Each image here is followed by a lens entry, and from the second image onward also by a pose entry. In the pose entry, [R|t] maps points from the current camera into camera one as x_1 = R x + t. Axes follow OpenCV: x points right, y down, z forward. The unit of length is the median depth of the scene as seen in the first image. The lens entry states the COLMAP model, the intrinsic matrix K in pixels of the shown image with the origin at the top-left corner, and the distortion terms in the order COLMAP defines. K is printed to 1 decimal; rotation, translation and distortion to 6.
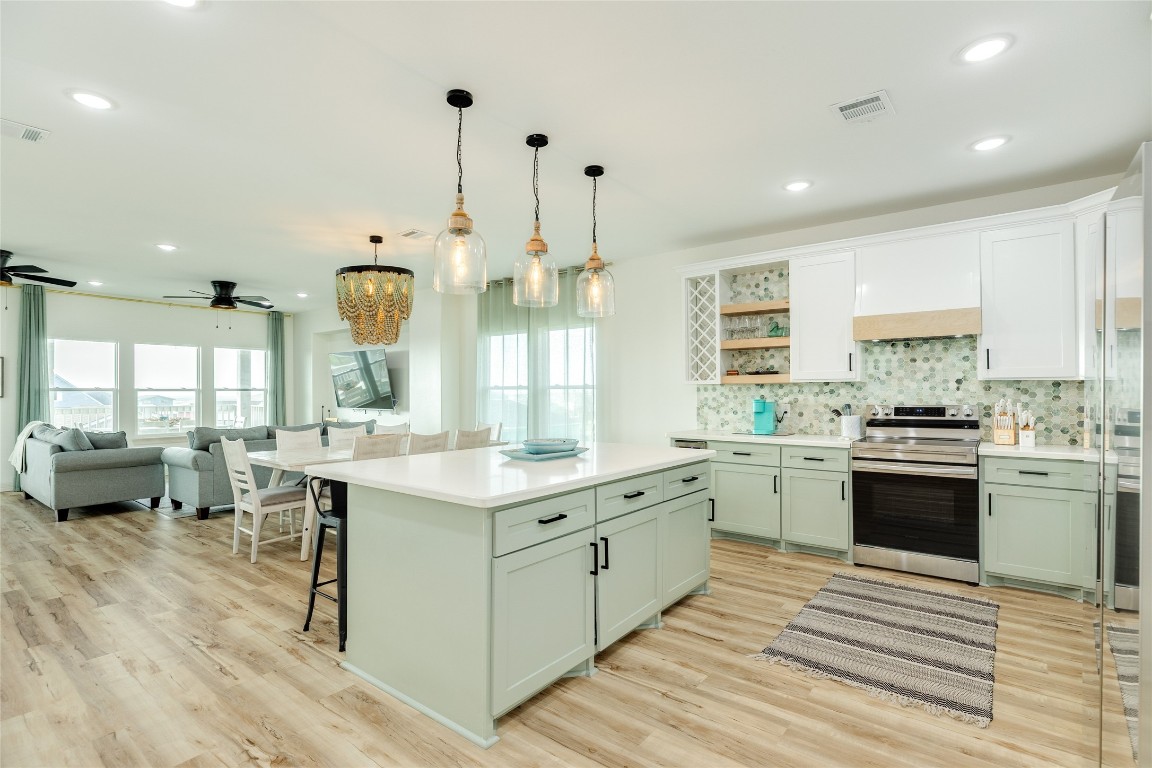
lens RADIAL K [[557.9, 0, 576.2], [0, 557.9, 390.1], [0, 0, 1]] dist [-0.000296, -0.000308]
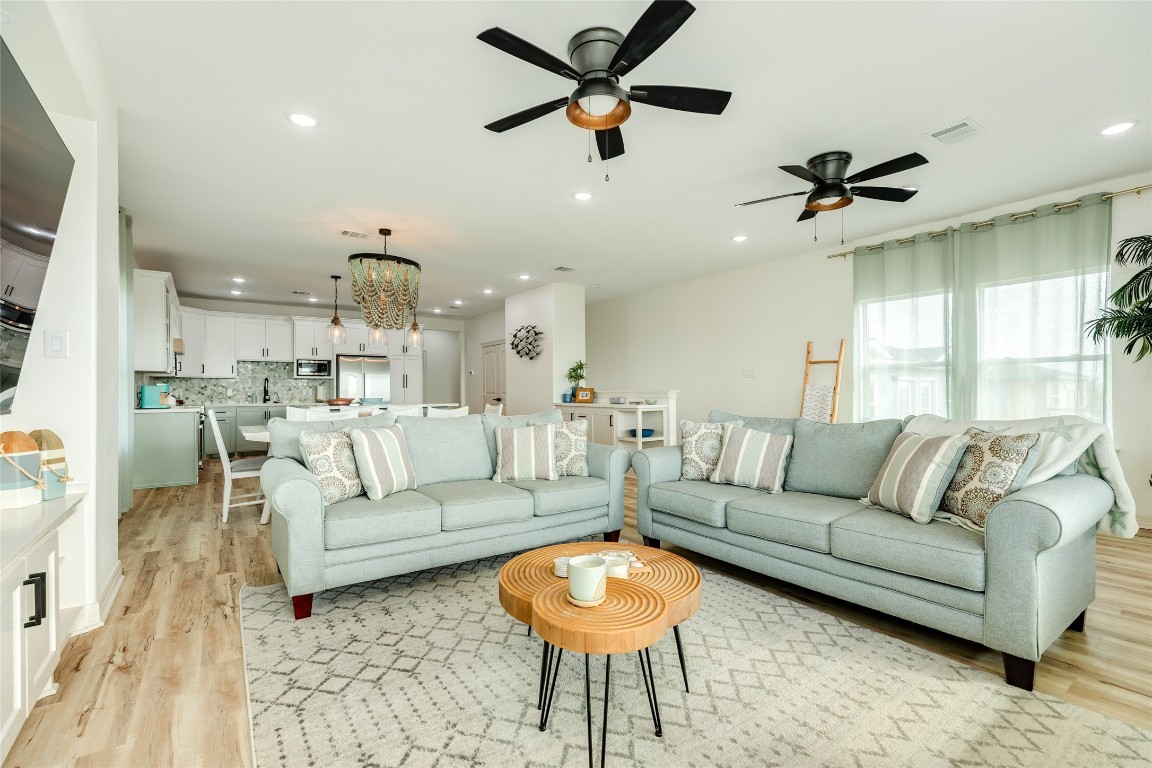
lens RADIAL K [[512.6, 0, 575.1], [0, 512.6, 388.2], [0, 0, 1]] dist [0.002575, 0.000828]
pose [[-0.957474, 0.010188, 0.288338, -1.156936], [0.007150, 0.999907, -0.011589, 0.056691], [-0.288430, -0.009035, -0.957458, 2.136290]]
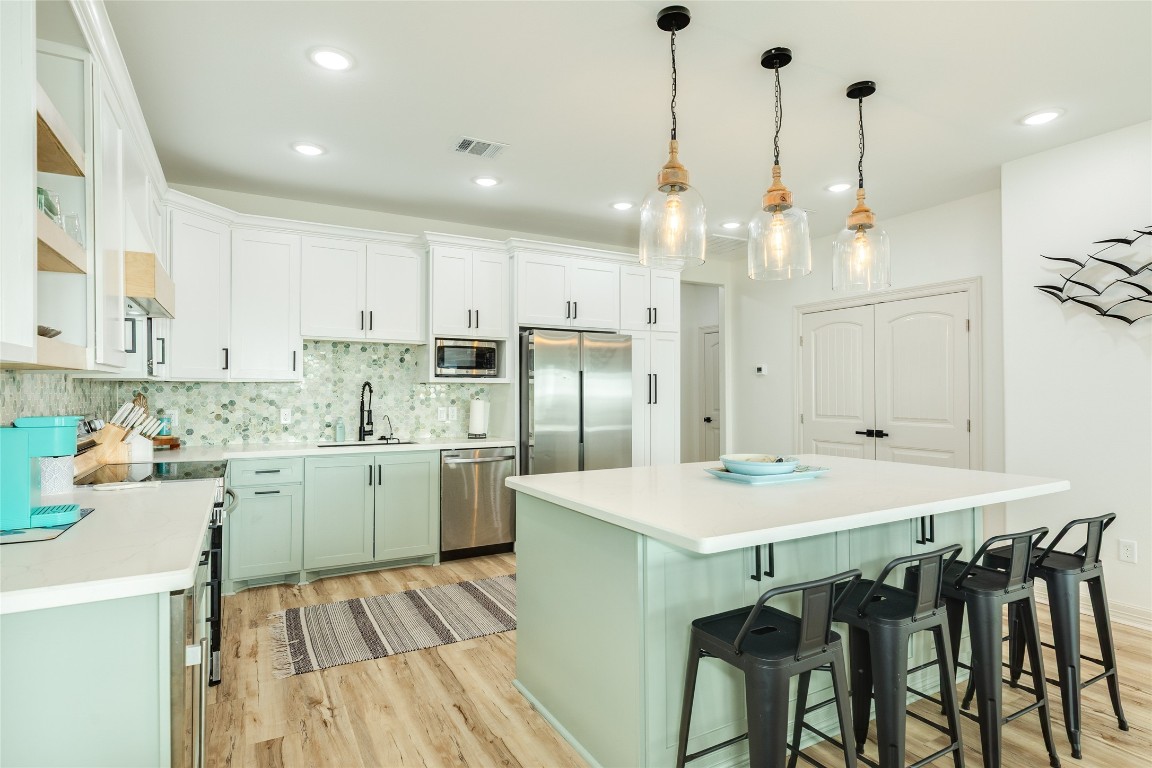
lens RADIAL K [[601.0, 0, 576.5], [0, 601.0, 388.6], [0, 0, 1]] dist [0.000990, 0.000255]
pose [[-0.919586, 0.005107, 0.392855, -0.098127], [0.001435, 0.999953, -0.009639, 0.004382], [-0.392886, -0.008300, -0.919550, 1.313591]]
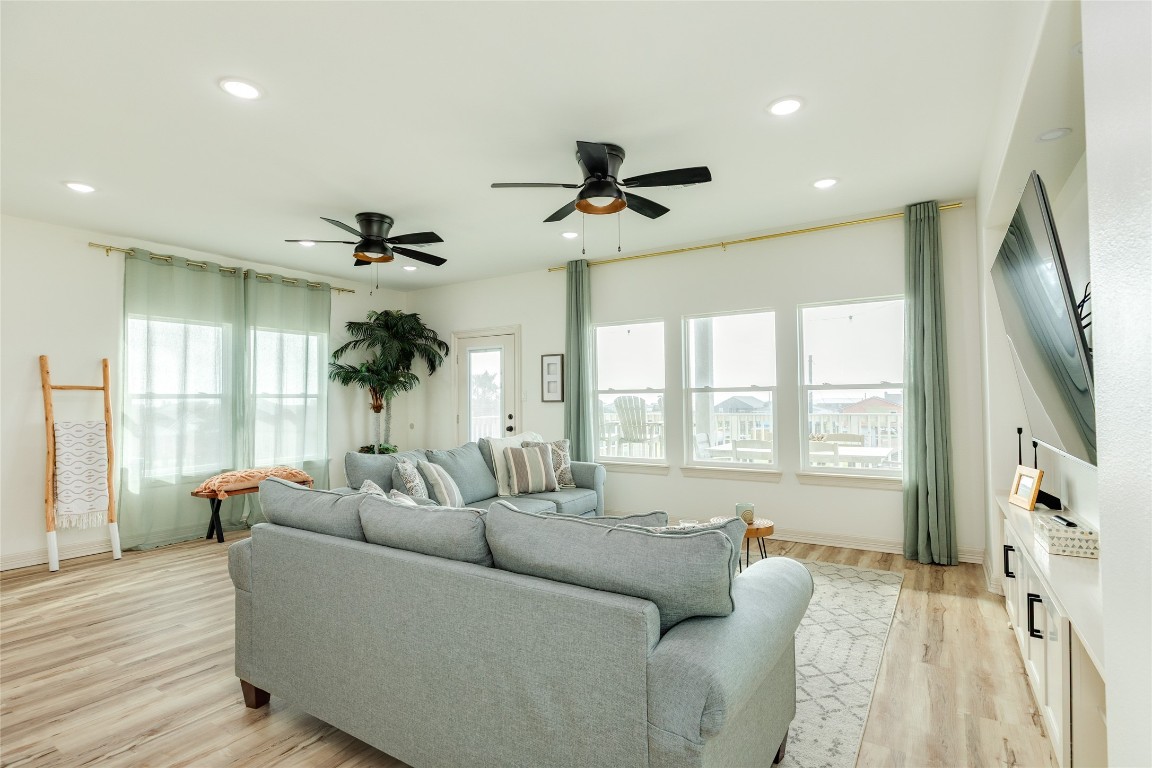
lens RADIAL K [[557.9, 0, 576.2], [0, 557.9, 390.1], [0, 0, 1]] dist [-0.000296, -0.000308]
pose [[0.087208, -0.013311, -0.996101, -0.295777], [0.015723, 0.999805, -0.011984, 0.009552], [0.996066, -0.014616, 0.087400, 1.507170]]
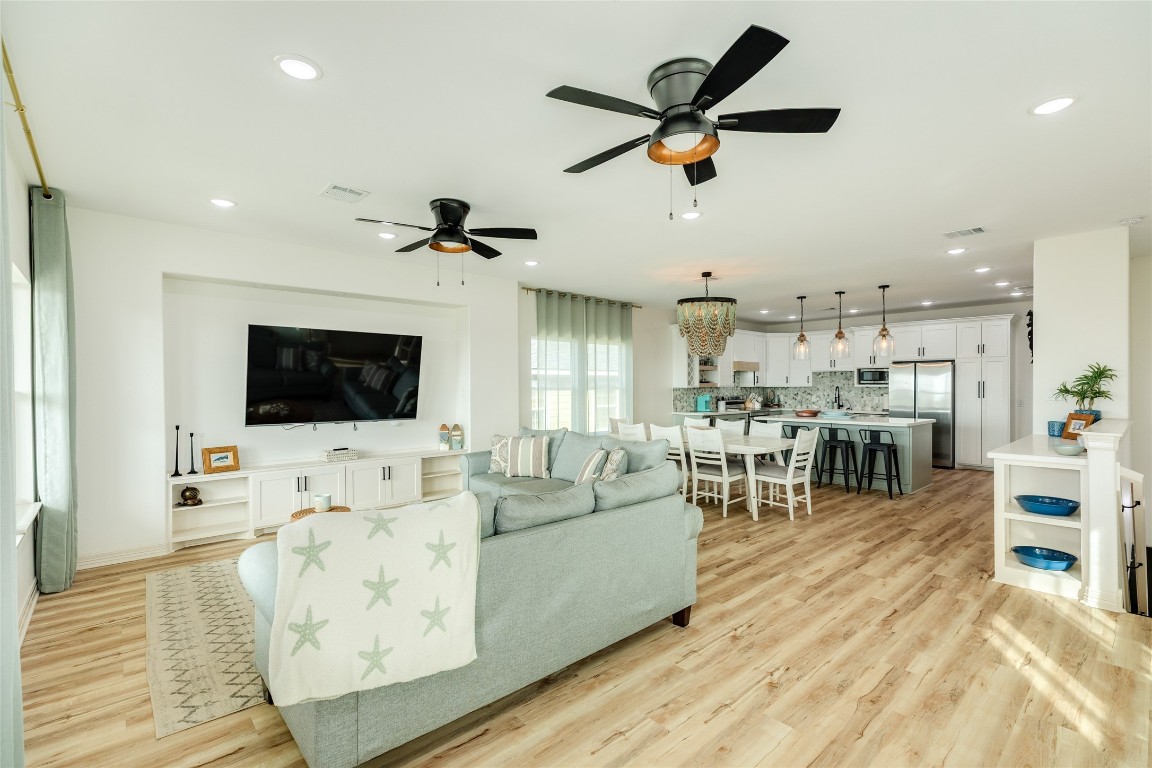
lens RADIAL K [[512.6, 0, 575.1], [0, 512.6, 388.2], [0, 0, 1]] dist [0.002575, 0.000828]
pose [[0.179306, -0.001904, 0.983791, -1.822279], [-0.001398, 0.999997, 0.002190, -0.012813], [-0.983792, -0.001768, 0.179303, 1.252726]]
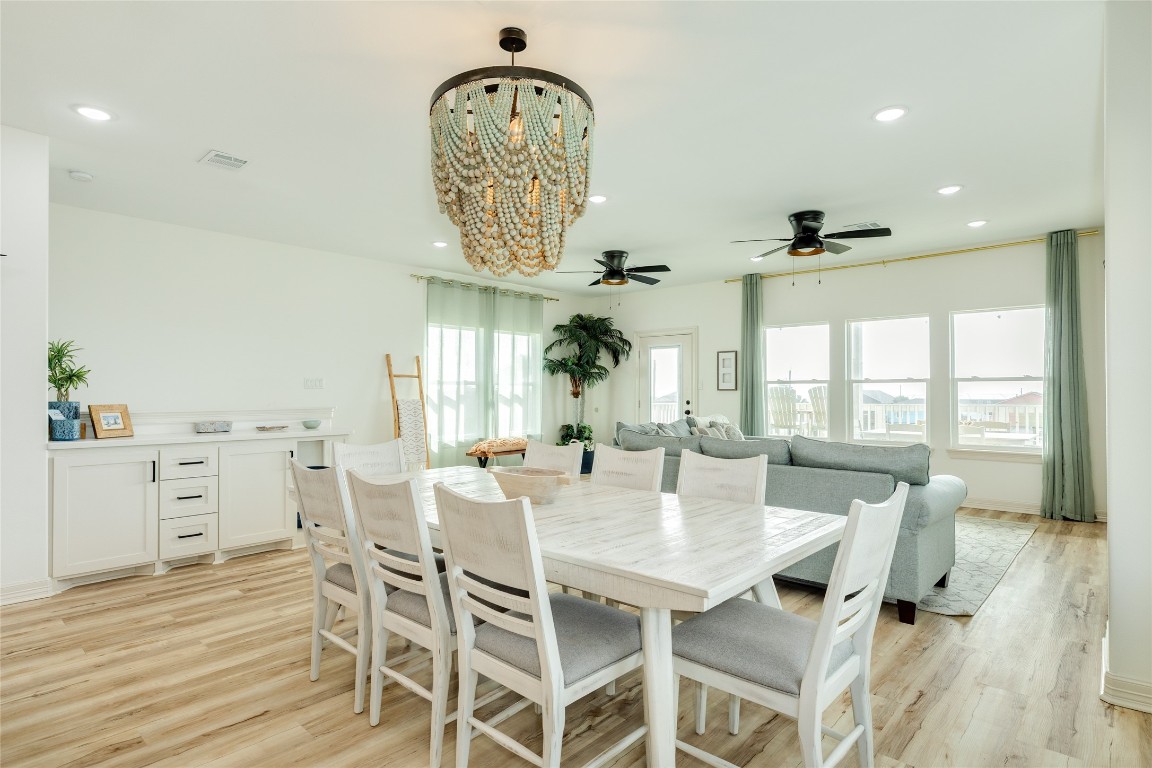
lens RADIAL K [[601.0, 0, 576.5], [0, 601.0, 388.6], [0, 0, 1]] dist [0.000990, 0.000255]
pose [[-0.072507, -0.001720, -0.997366, 0.150602], [0.005730, 0.999981, -0.002141, 0.017345], [0.997351, -0.005870, -0.072496, 1.251188]]
